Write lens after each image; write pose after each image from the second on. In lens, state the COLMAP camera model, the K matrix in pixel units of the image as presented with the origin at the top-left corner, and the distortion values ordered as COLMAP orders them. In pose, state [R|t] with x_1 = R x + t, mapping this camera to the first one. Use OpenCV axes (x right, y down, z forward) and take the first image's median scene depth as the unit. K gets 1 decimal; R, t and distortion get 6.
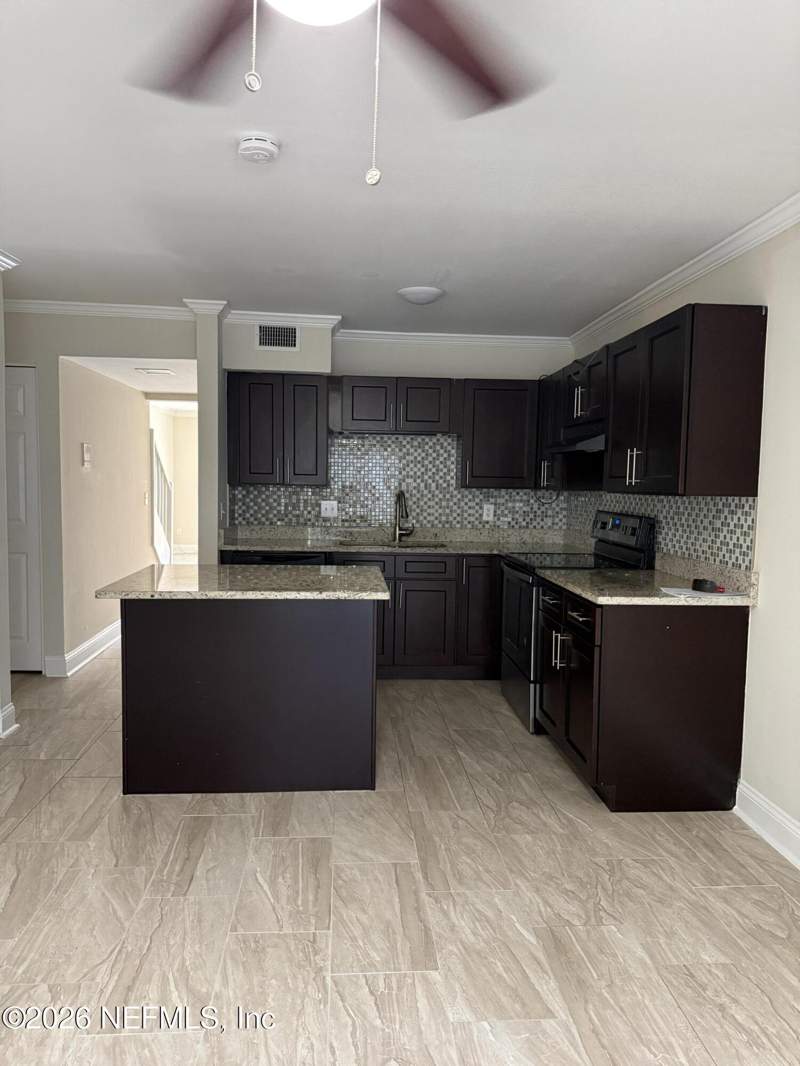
lens RADIAL K [[744.9, 0, 400.0], [0, 744.9, 533.0], [0, 0, 1]] dist [0.091373, -0.138255]
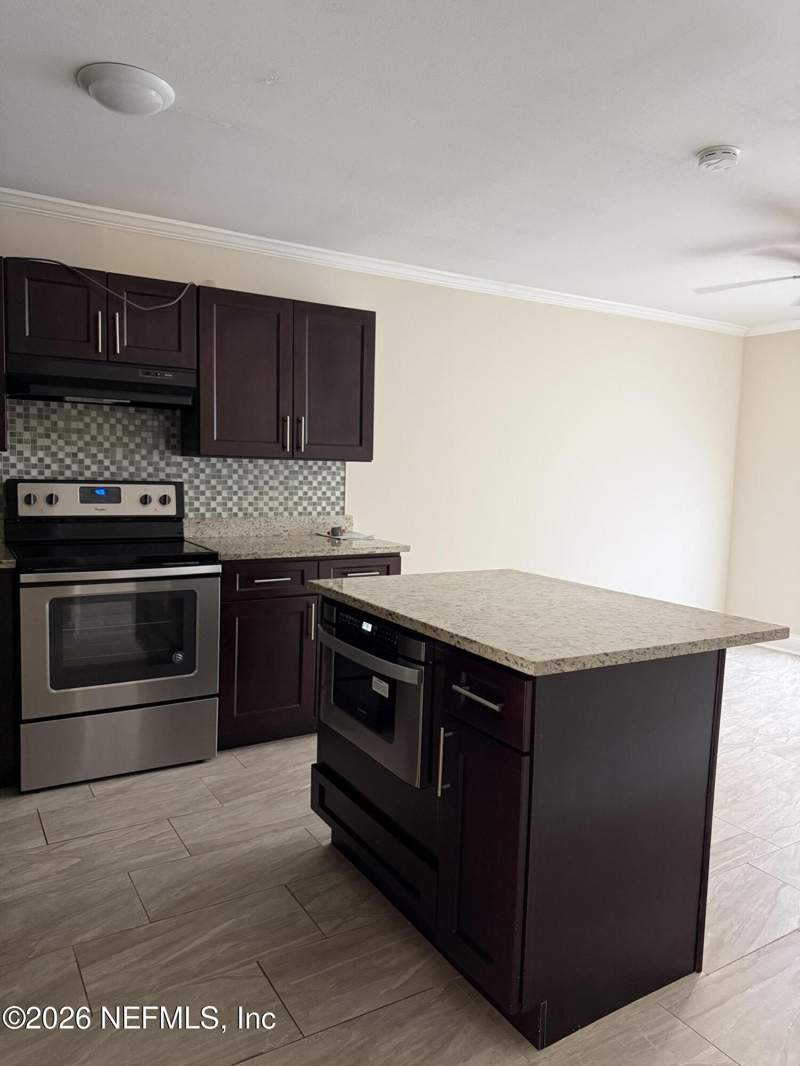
lens RADIAL K [[744.9, 0, 400.0], [0, 744.9, 533.0], [0, 0, 1]] dist [0.091373, -0.138255]
pose [[-0.440992, -0.122654, 0.889091, -0.613879], [0.024859, 0.988569, 0.148707, -0.090543], [-0.897167, 0.087681, -0.432902, 1.165659]]
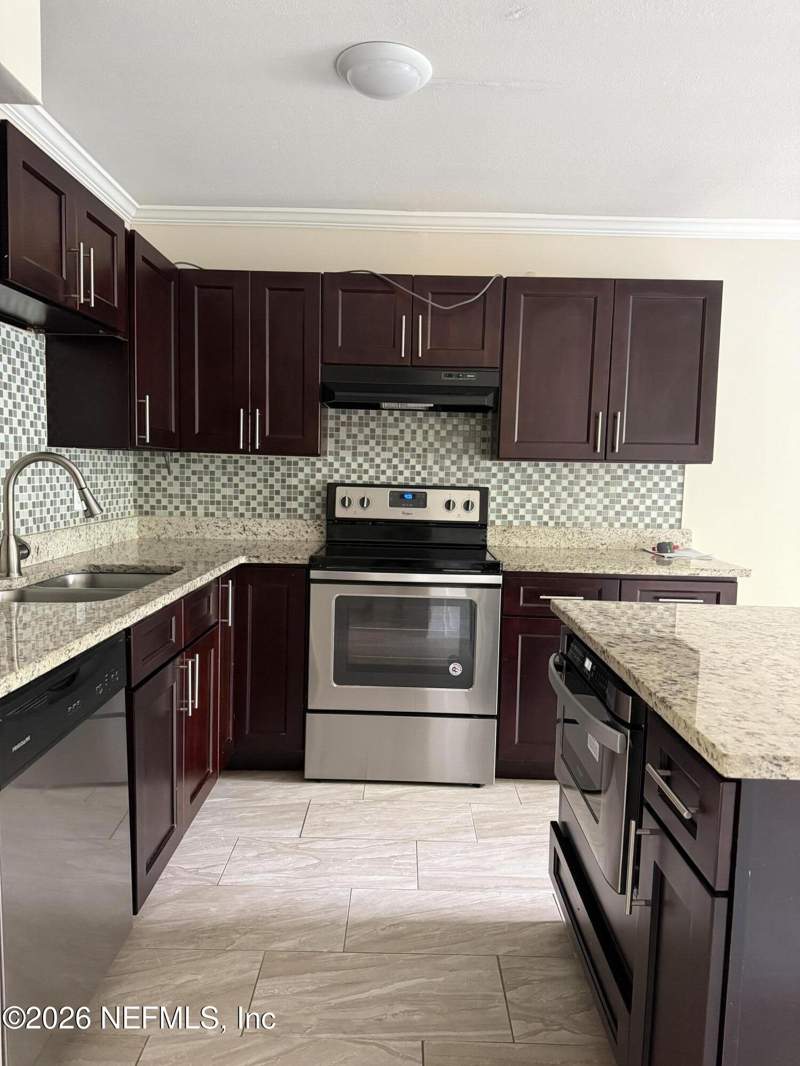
lens RADIAL K [[744.9, 0, 400.0], [0, 744.9, 533.0], [0, 0, 1]] dist [0.091373, -0.138255]
pose [[0.094481, -0.111477, 0.989266, -0.552427], [0.051218, 0.992939, 0.106999, -0.067983], [-0.994208, 0.040559, 0.099524, 1.019183]]
